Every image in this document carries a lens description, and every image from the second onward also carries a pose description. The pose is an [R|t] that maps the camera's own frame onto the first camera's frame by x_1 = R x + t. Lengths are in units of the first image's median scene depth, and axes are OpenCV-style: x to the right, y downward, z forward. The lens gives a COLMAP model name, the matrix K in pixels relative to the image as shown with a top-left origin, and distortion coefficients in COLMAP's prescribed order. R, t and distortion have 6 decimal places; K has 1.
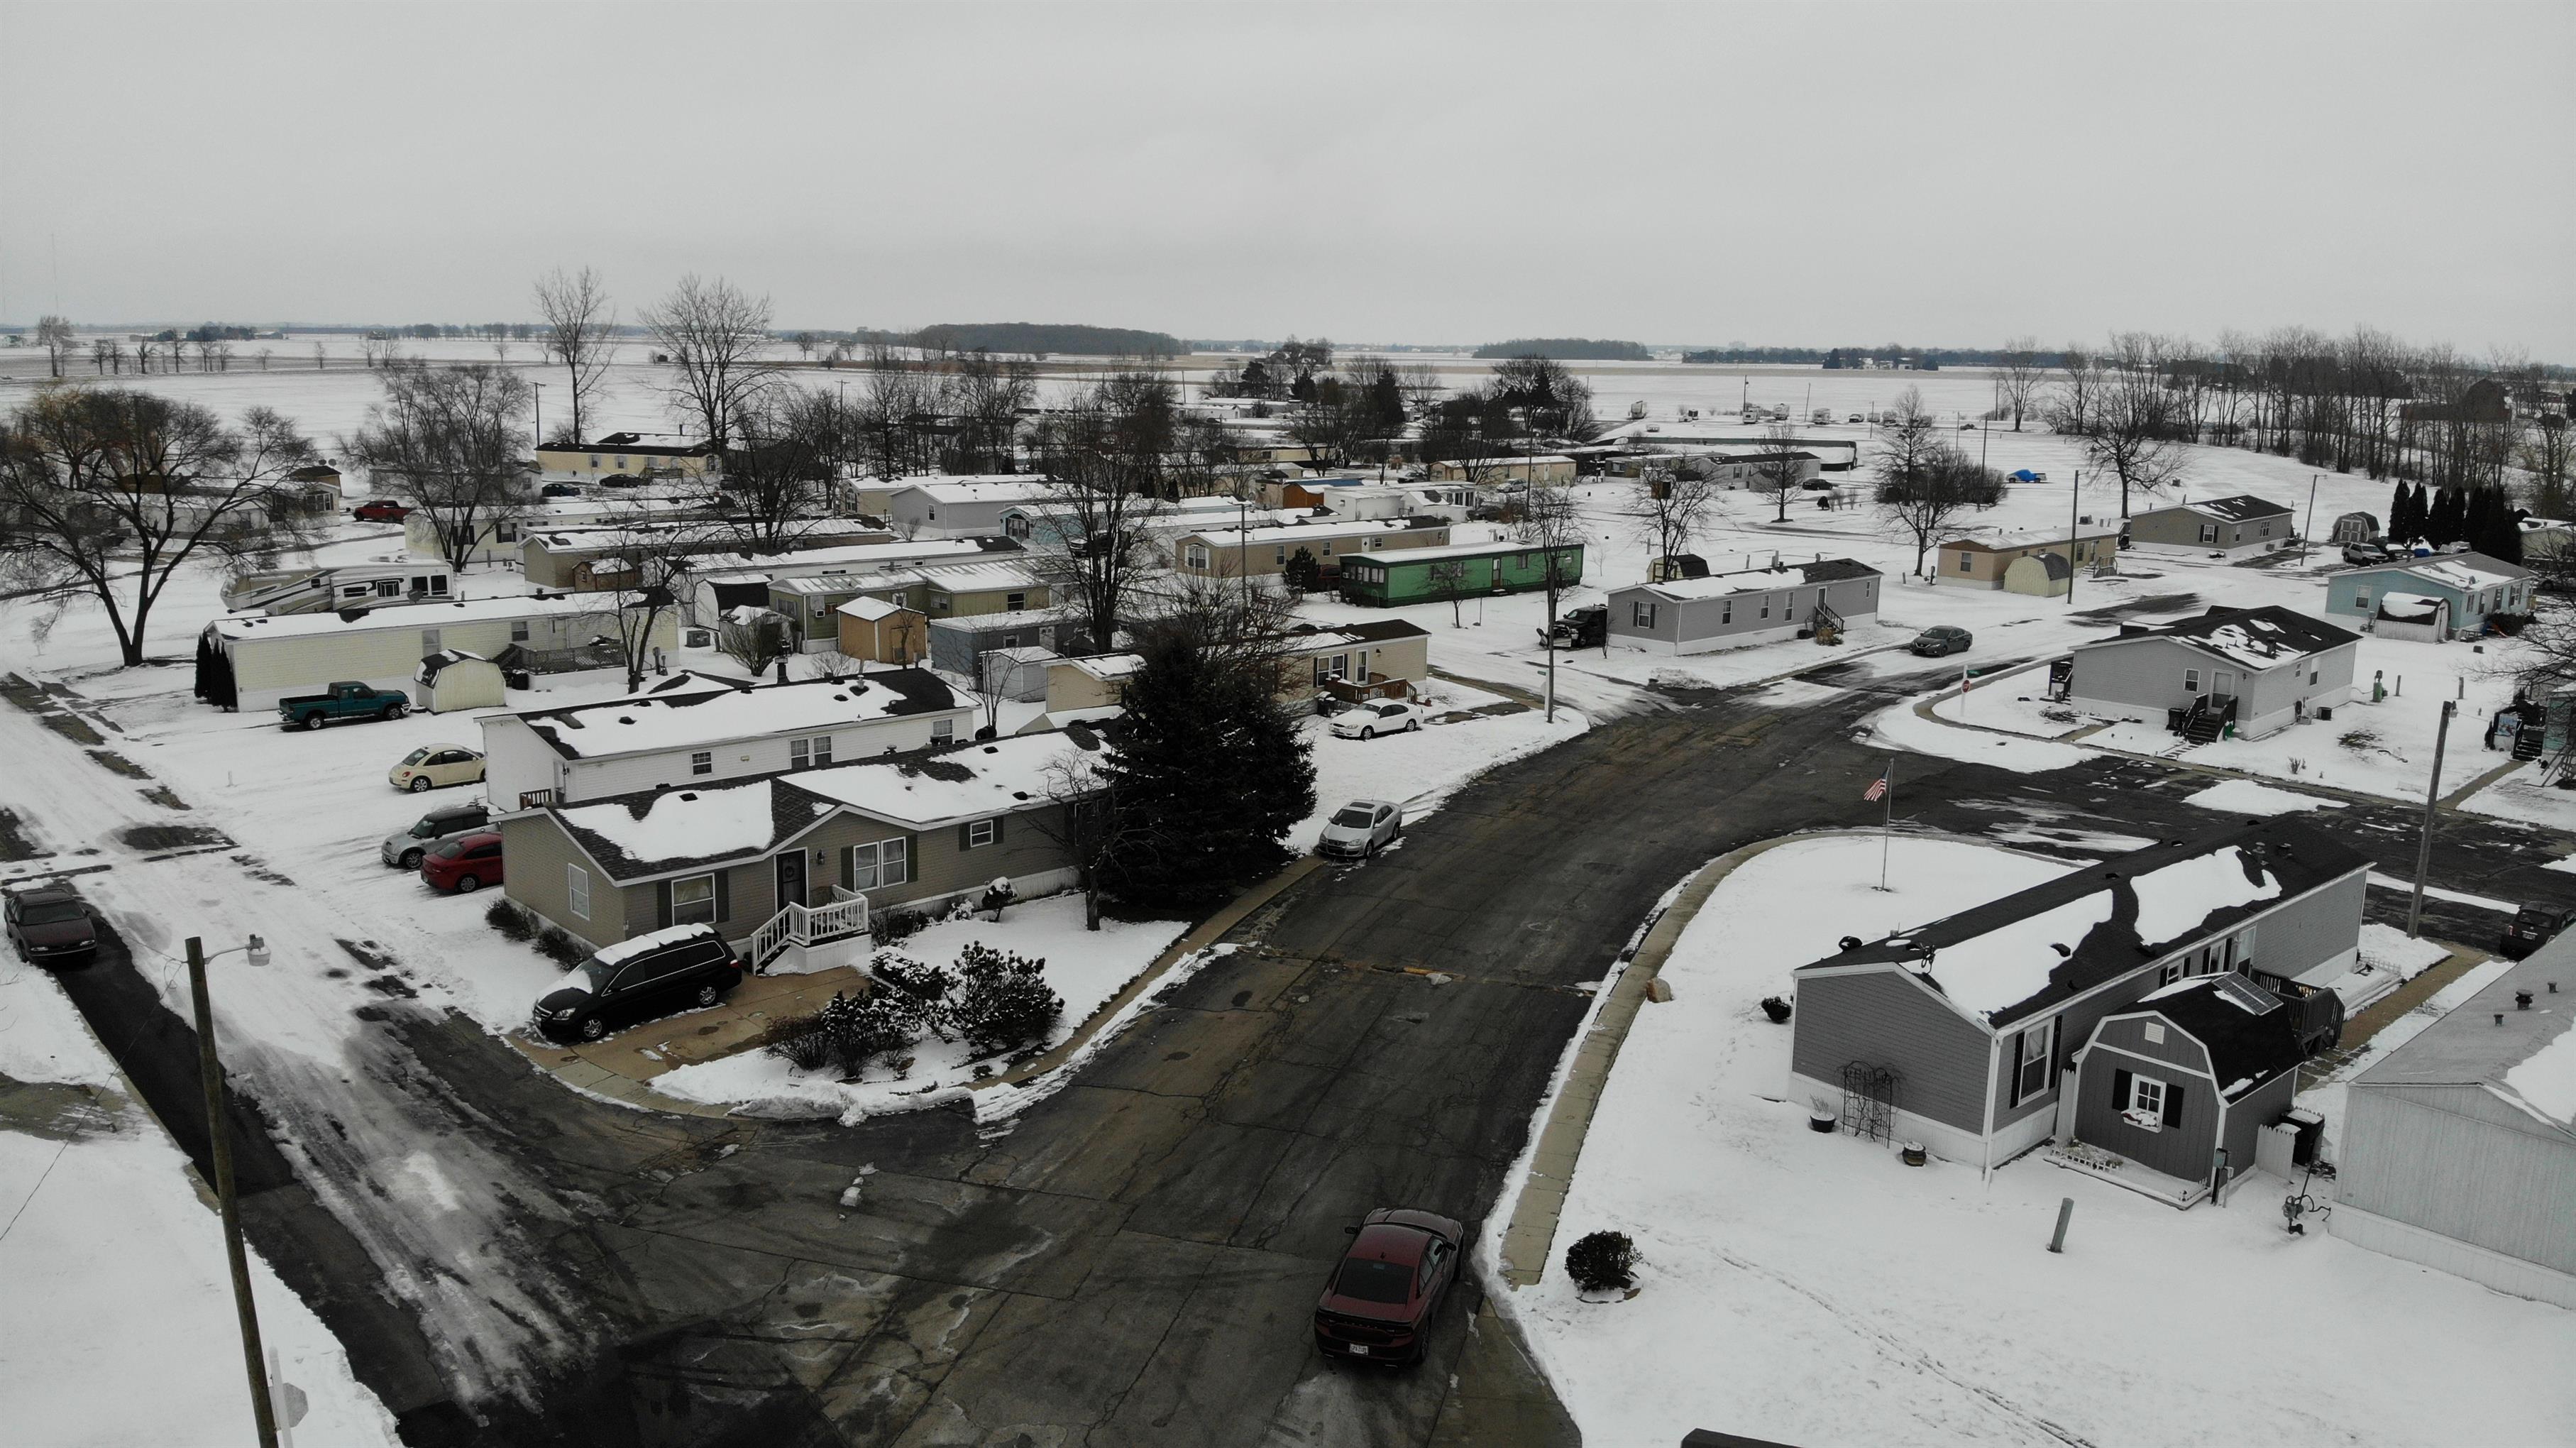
lens RADIAL K [[1902.4, 0, 1288.0], [0, 1902.4, 724.0], [0, 0, 1]] dist [0.122441, -0.287836]
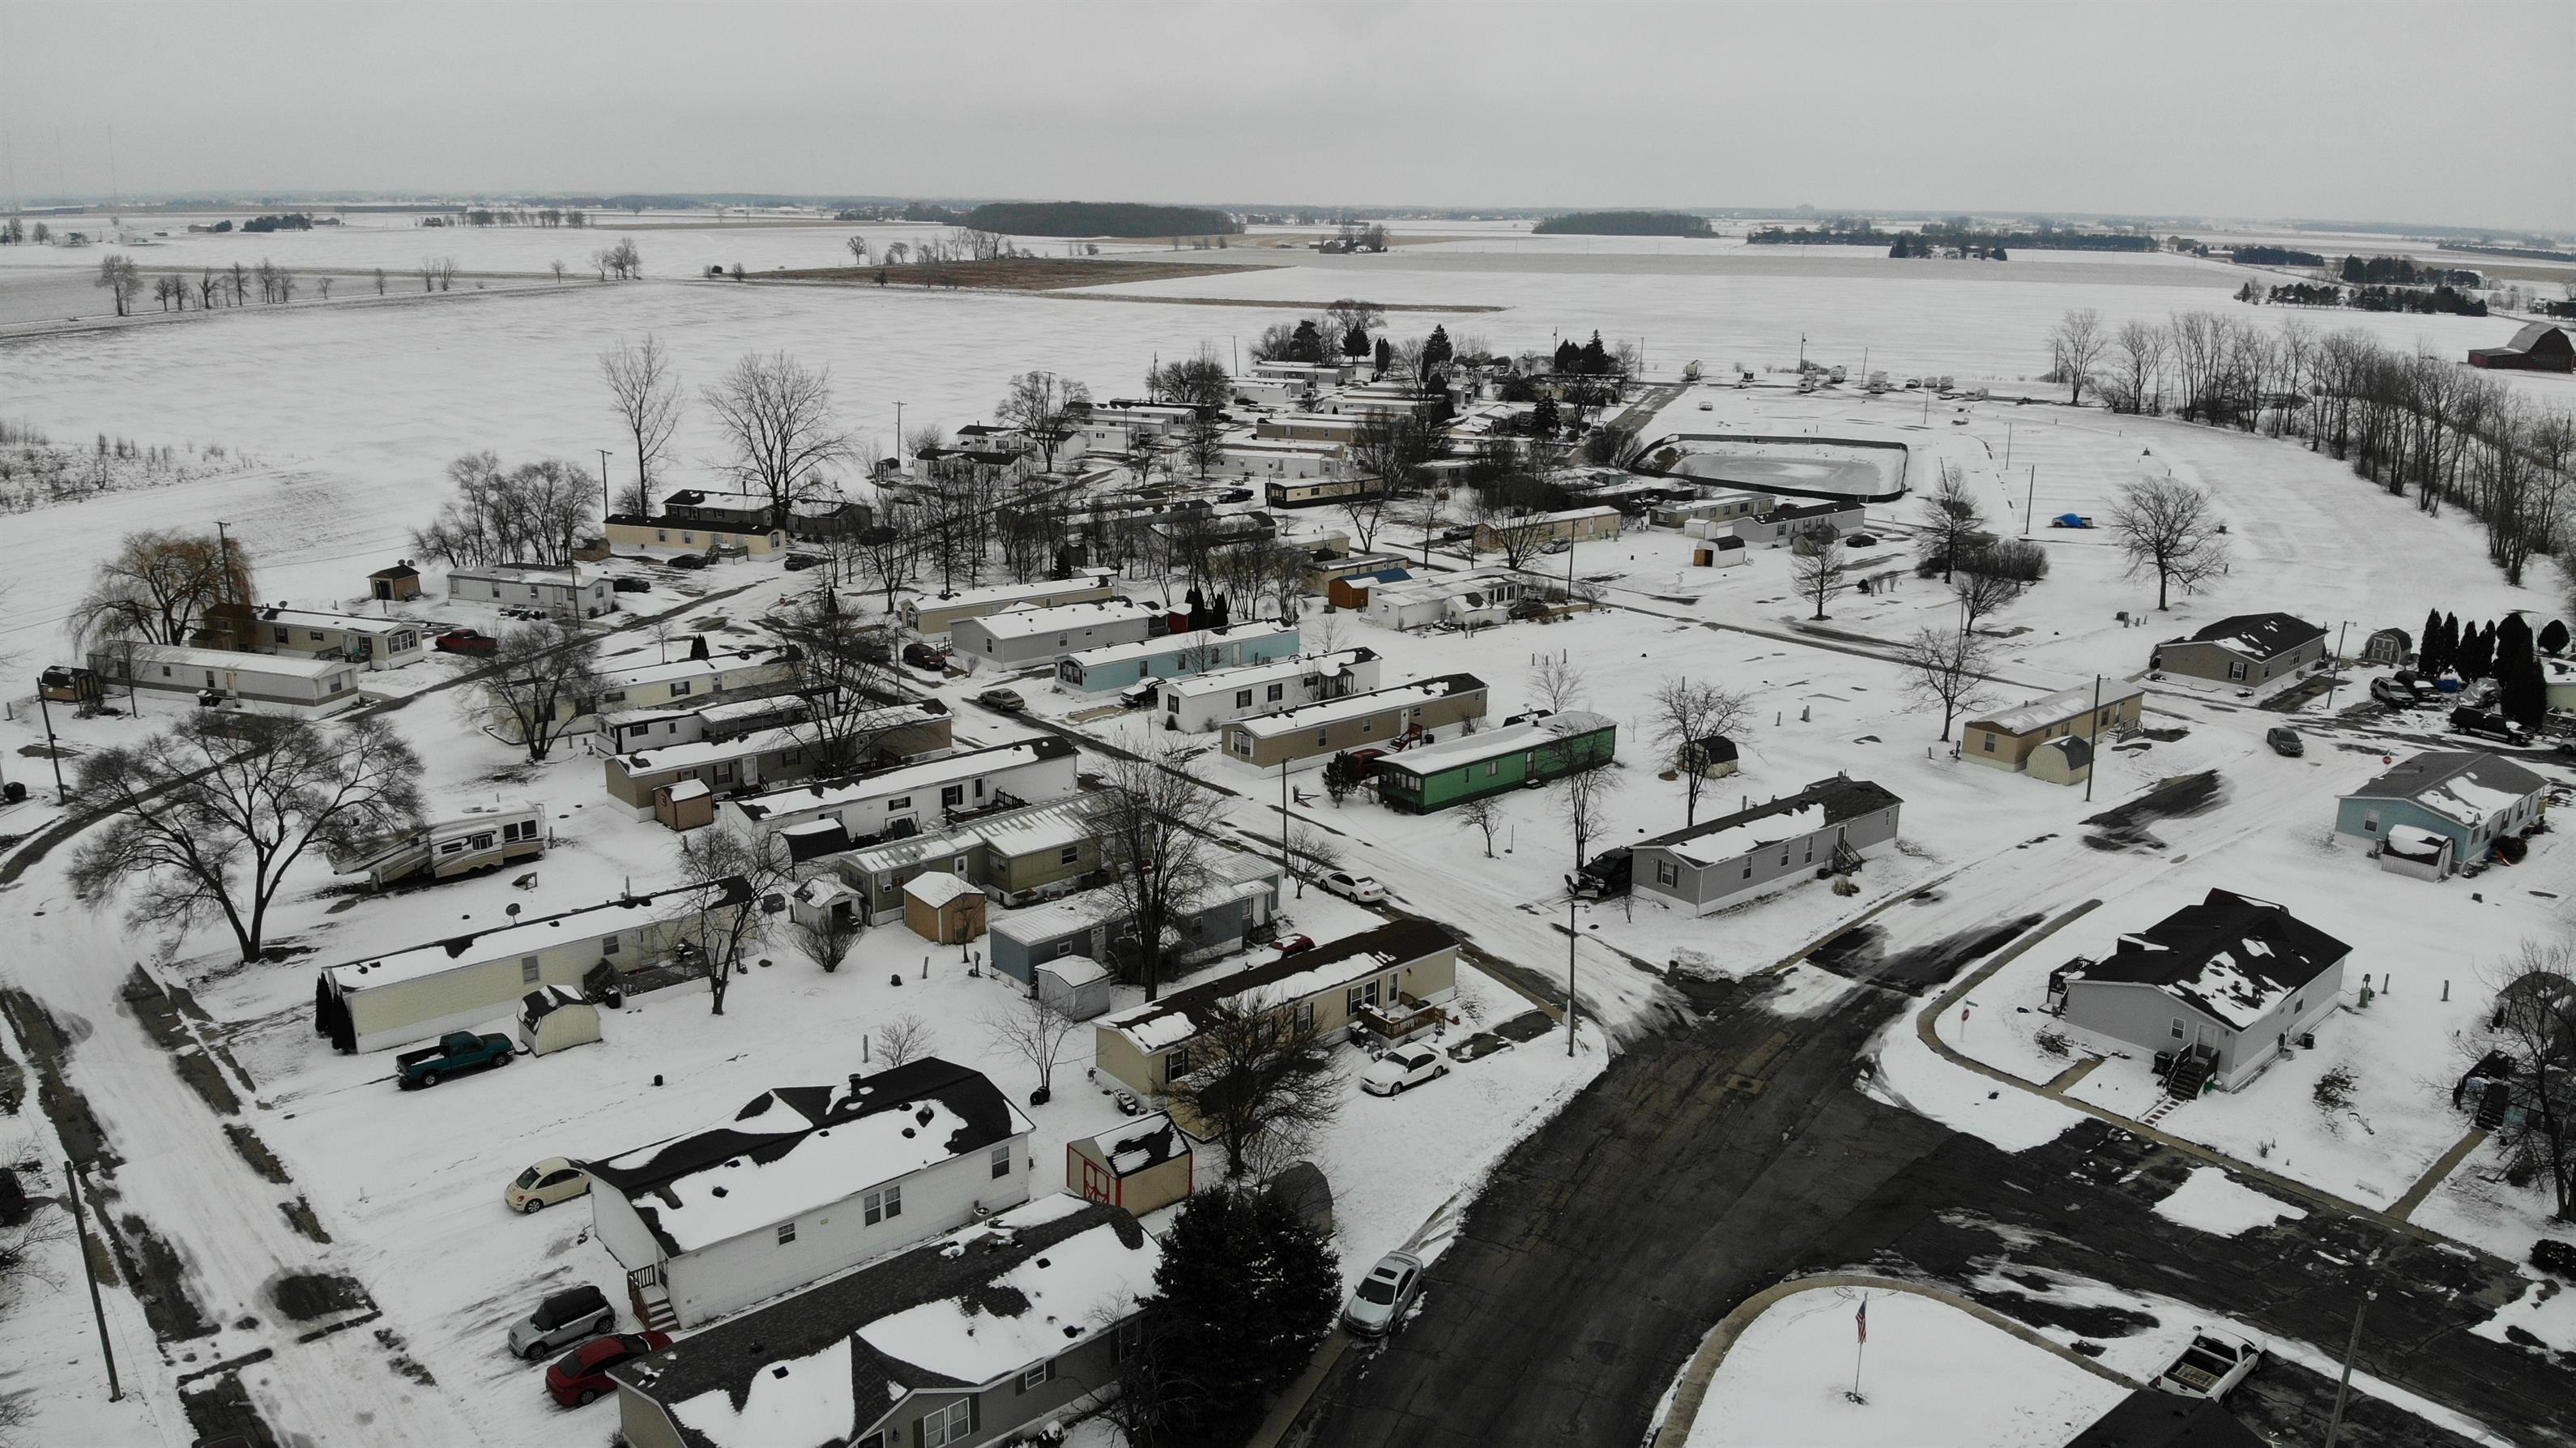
lens RADIAL K [[1902.4, 0, 1288.0], [0, 1902.4, 724.0], [0, 0, 1]] dist [0.122441, -0.287836]
pose [[0.999531, -0.004051, -0.030351, 0.012271], [0.006222, 0.997401, 0.071783, -0.243376], [0.029982, -0.071938, 0.996958, -0.051037]]
